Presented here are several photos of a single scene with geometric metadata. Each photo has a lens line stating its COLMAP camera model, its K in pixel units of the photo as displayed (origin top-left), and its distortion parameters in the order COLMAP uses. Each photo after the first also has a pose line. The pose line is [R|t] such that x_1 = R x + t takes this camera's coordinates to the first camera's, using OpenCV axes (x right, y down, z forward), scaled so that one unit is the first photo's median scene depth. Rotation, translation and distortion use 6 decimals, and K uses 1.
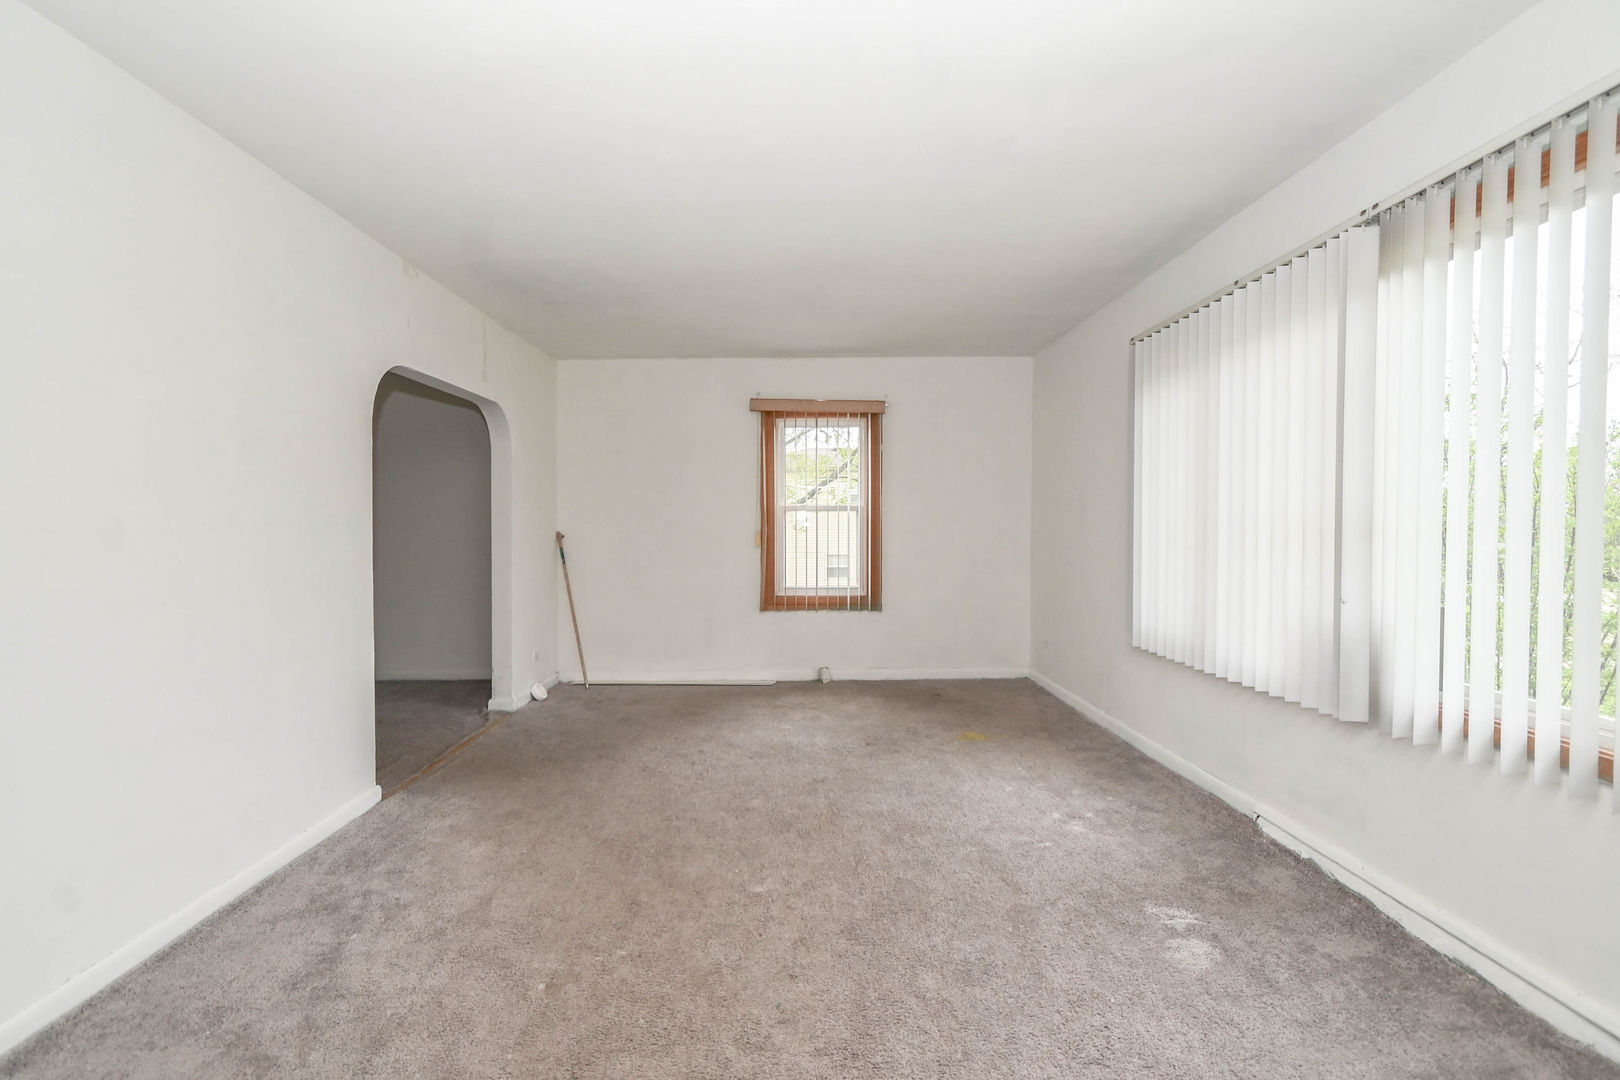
lens RADIAL K [[731.5, 0, 802.5], [0, 731.5, 542.5], [0, 0, 1]] dist [0.001423, -0.000682]
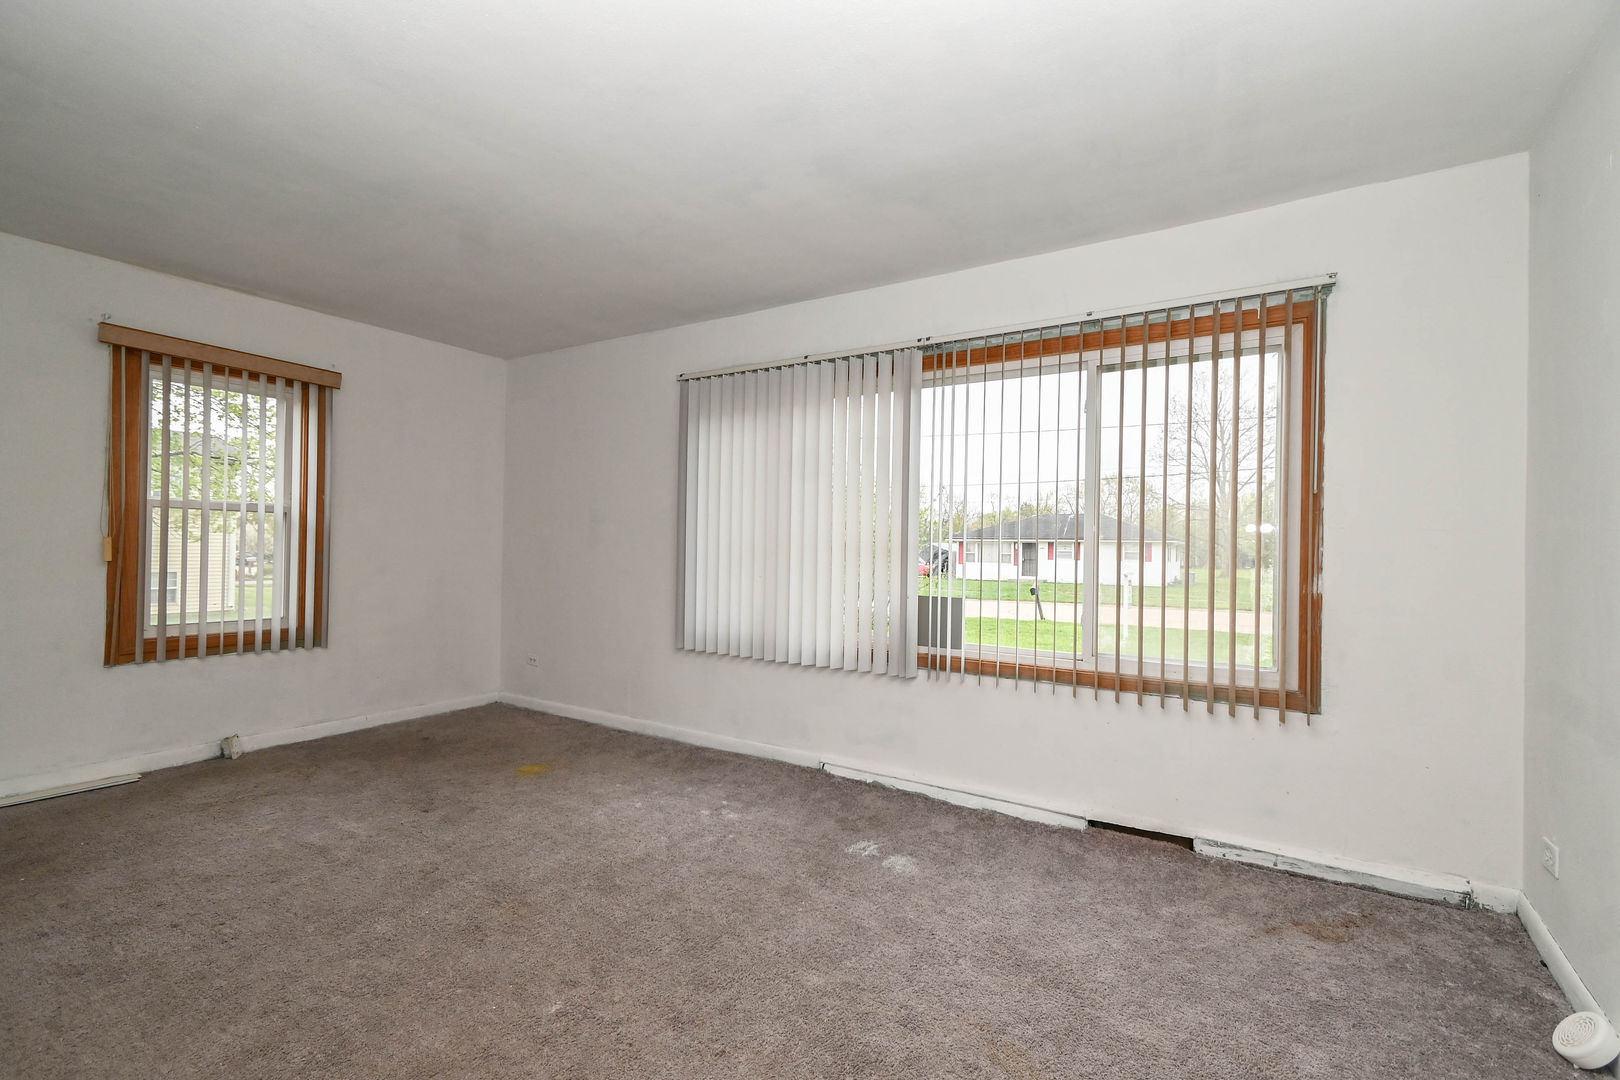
lens RADIAL K [[731.5, 0, 802.5], [0, 731.5, 542.5], [0, 0, 1]] dist [0.001423, -0.000682]
pose [[0.528486, 0.019434, 0.848719, -0.434291], [-0.001449, 0.999757, -0.021990, 0.002495], [-0.848941, 0.010392, 0.528386, 0.273974]]
